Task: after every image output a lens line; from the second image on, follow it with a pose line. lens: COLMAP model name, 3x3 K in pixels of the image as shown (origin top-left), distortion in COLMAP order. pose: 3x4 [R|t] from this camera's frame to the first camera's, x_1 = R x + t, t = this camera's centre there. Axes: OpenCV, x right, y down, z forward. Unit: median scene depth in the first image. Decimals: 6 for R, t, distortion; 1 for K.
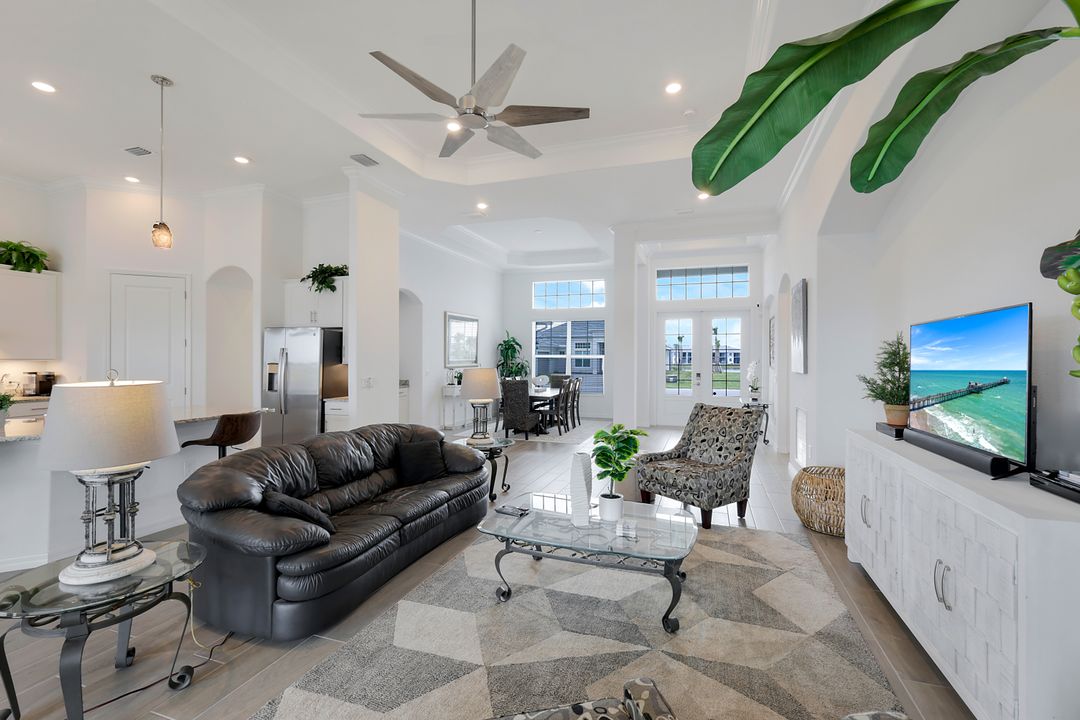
lens RADIAL K [[475.7, 0, 547.3], [0, 475.7, 359.7], [0, 0, 1]] dist [0.000921, 0.000085]
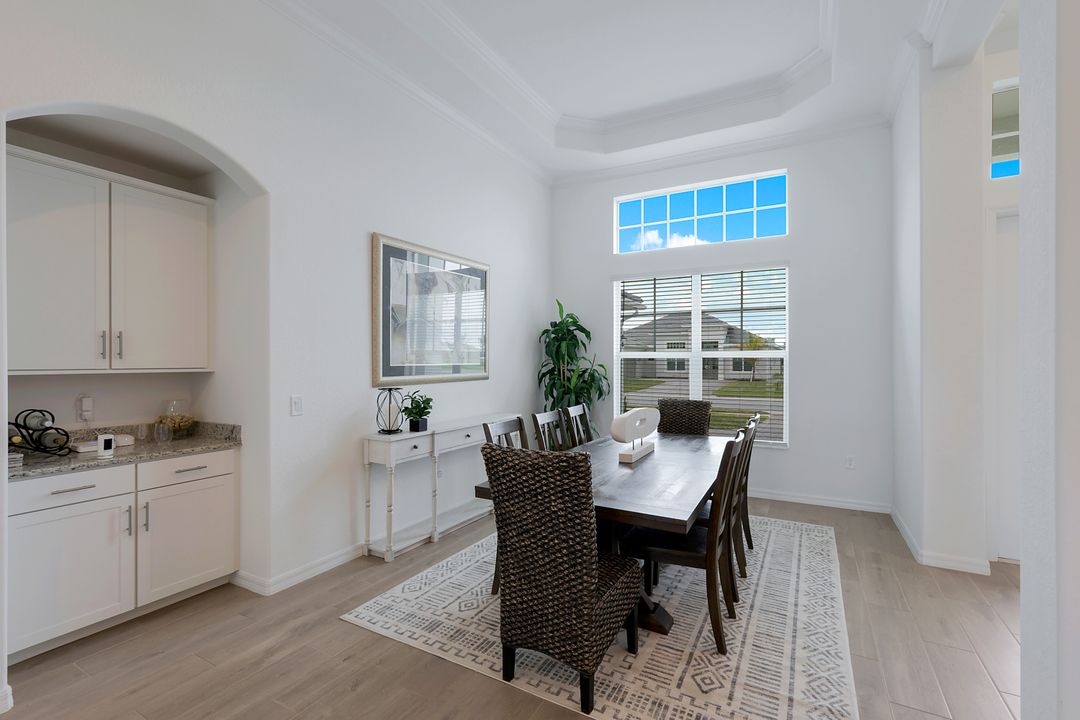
lens RADIAL K [[475.7, 0, 547.3], [0, 475.7, 359.7], [0, 0, 1]] dist [0.000921, 0.000085]
pose [[0.984097, -0.002553, -0.177612, -0.013808], [0.002252, 0.999996, -0.001893, -0.002454], [0.177616, 0.001463, 0.984099, 0.566368]]
